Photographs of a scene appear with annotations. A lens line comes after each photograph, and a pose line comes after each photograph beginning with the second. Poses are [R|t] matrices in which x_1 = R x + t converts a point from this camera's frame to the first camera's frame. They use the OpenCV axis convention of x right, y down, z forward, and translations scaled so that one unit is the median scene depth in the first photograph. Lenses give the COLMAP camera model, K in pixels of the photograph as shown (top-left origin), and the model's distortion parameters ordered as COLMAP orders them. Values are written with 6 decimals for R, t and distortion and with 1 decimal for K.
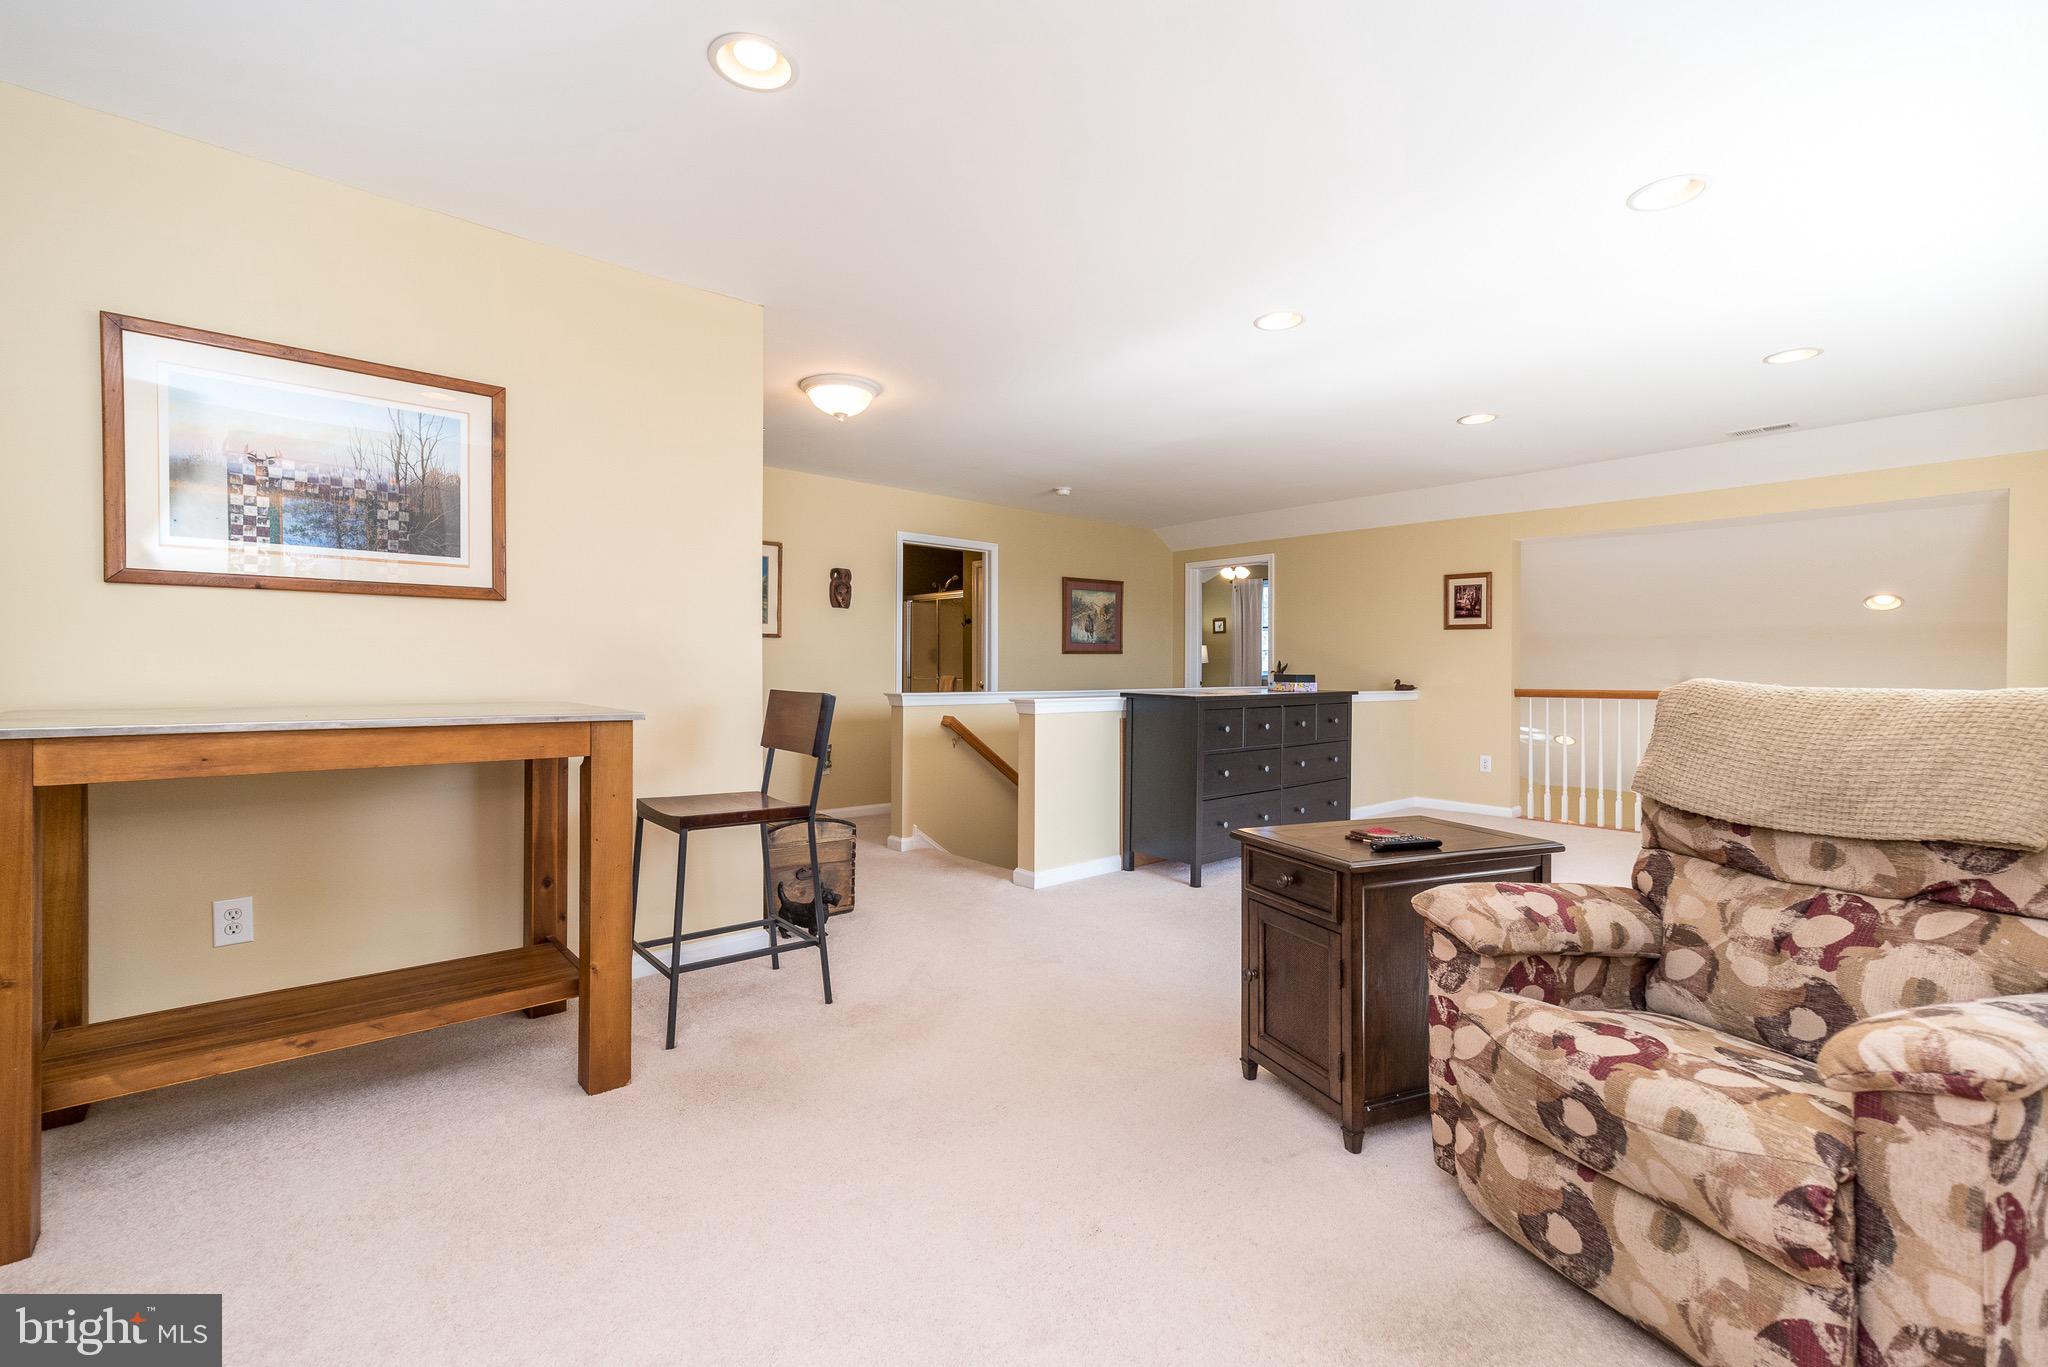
lens RADIAL K [[893.1, 0, 1022.2], [0, 893.1, 676.5], [0, 0, 1]] dist [0.006881, 0.000894]
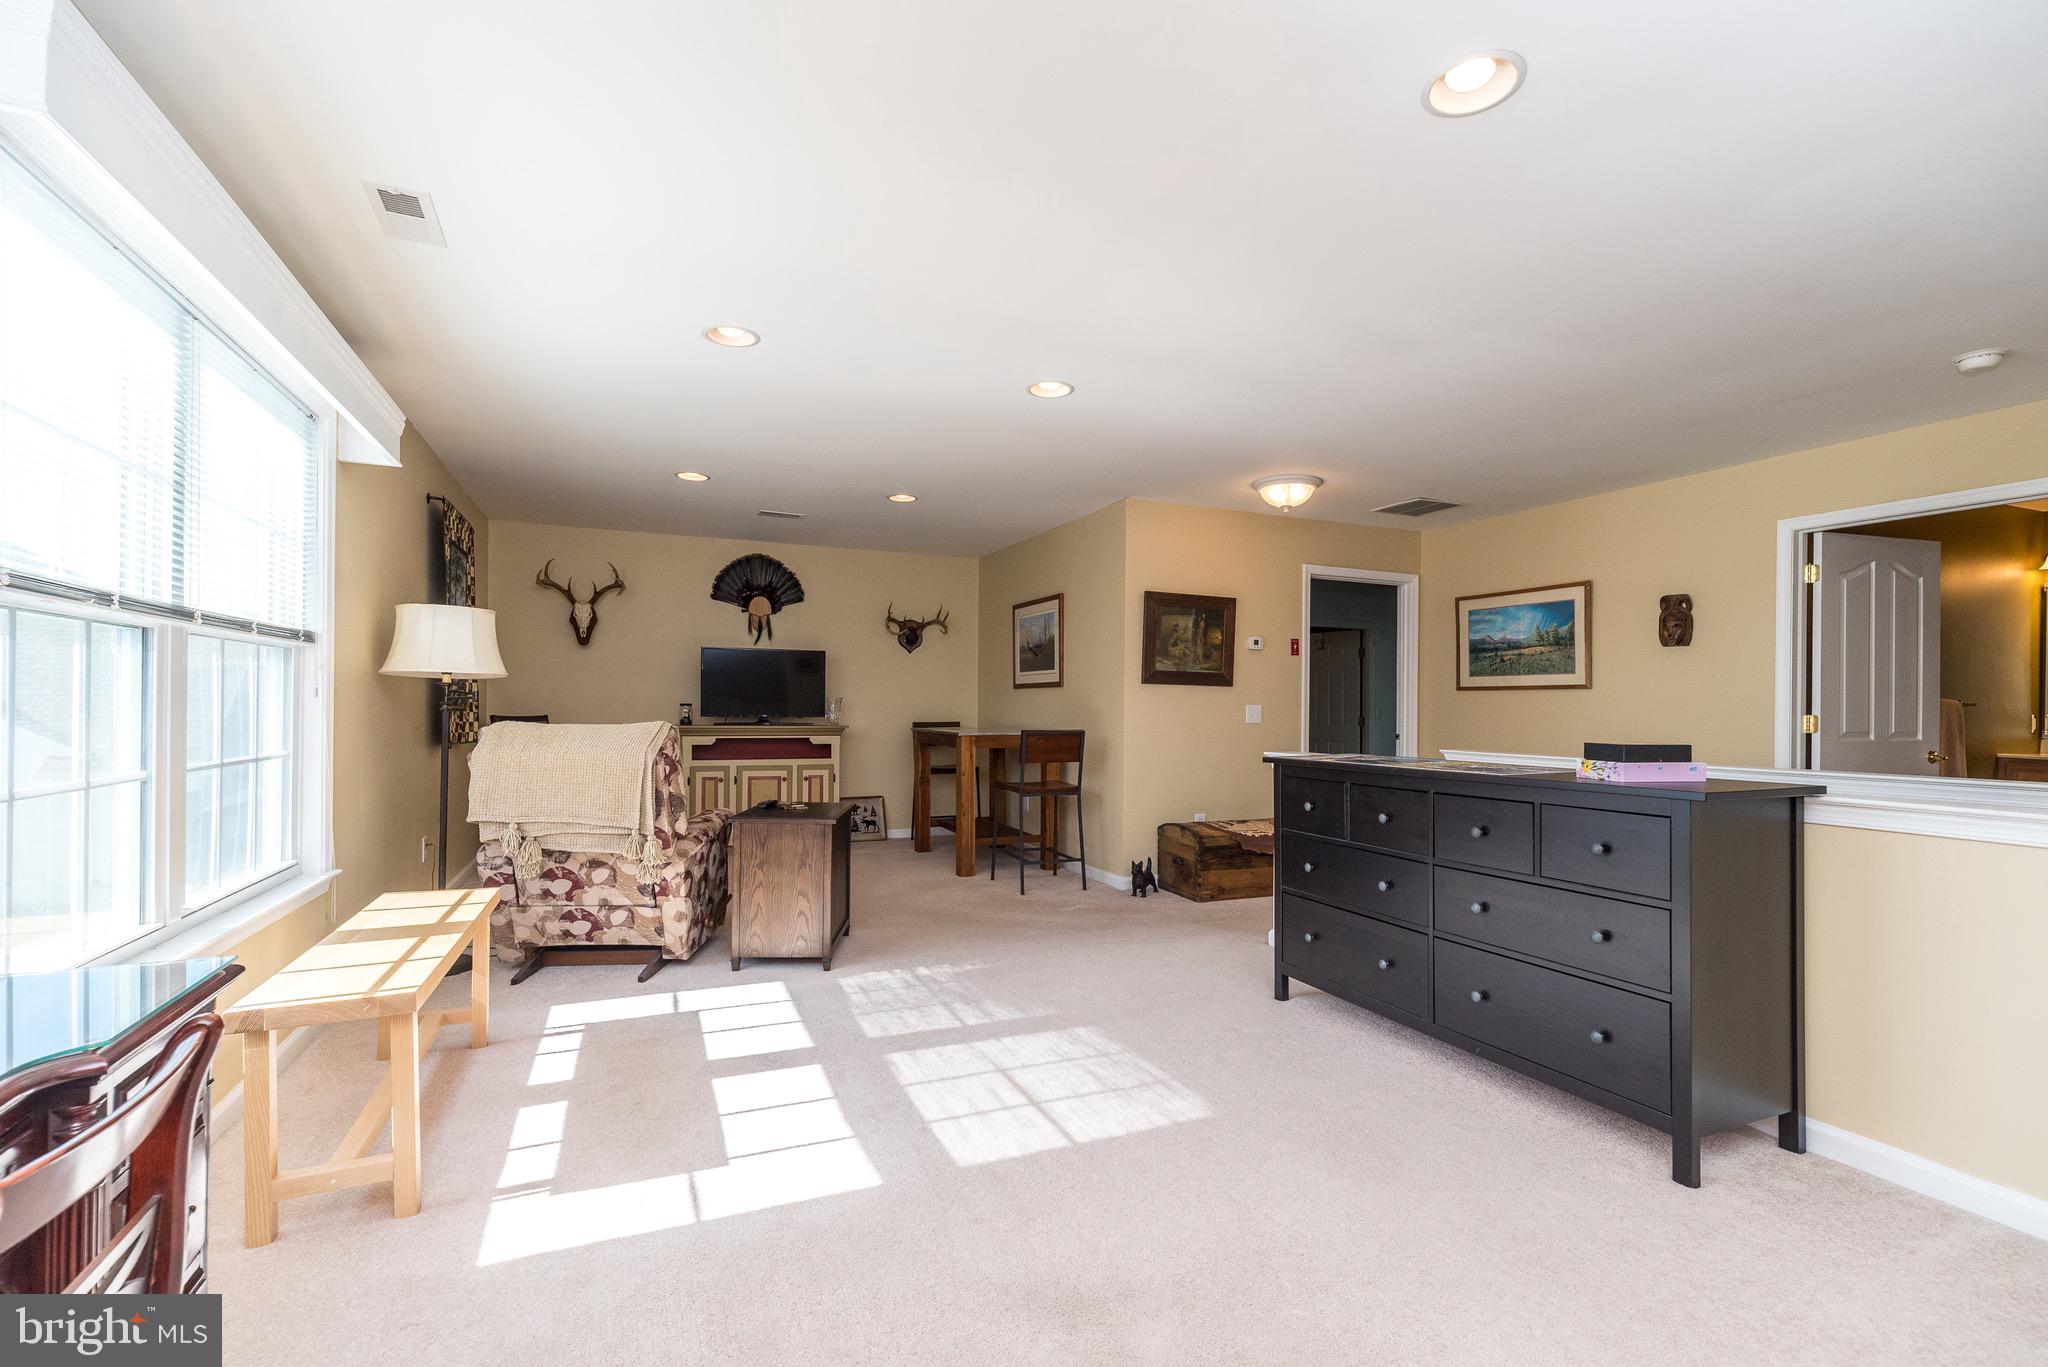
lens RADIAL K [[893.1, 0, 1019.1], [0, 893.1, 701.0], [0, 0, 1]] dist [0.006881, 0.000894]
pose [[-0.313049, -0.016141, -0.949600, 0.667836], [-0.019100, 0.999760, -0.010697, -0.010146], [0.949545, 0.014788, -0.313282, 0.670371]]
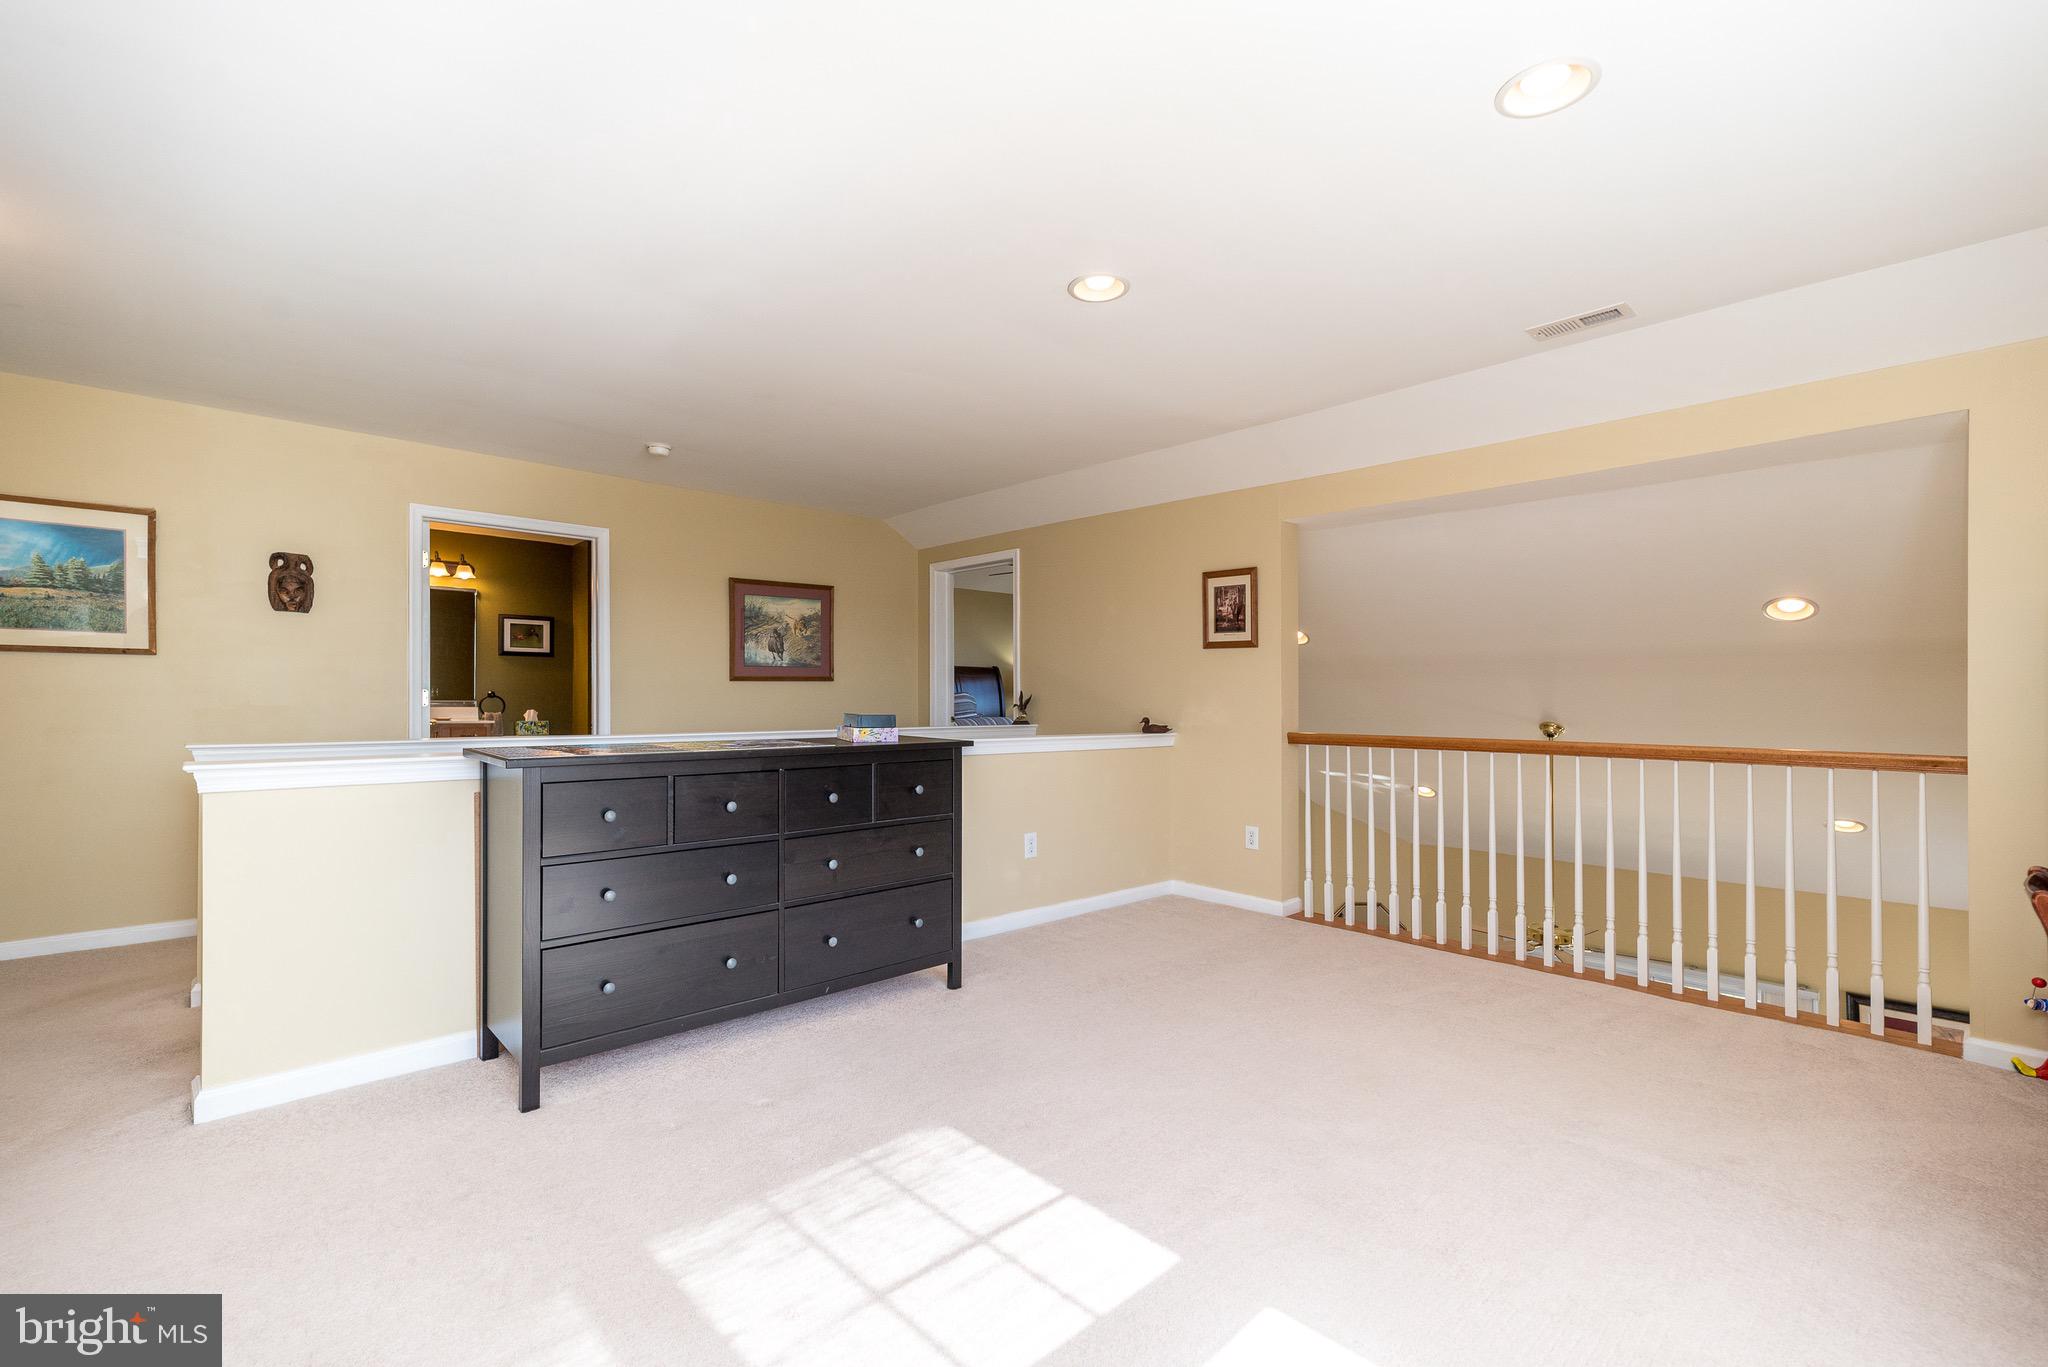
lens RADIAL K [[893.1, 0, 1020.6], [0, 893.1, 692.3], [0, 0, 1]] dist [0.006881, 0.000894]
pose [[0.999764, 0.002362, 0.021617, 0.317502], [-0.002096, 0.999922, -0.012296, -0.008358], [-0.021645, 0.012248, 0.999691, 0.293124]]
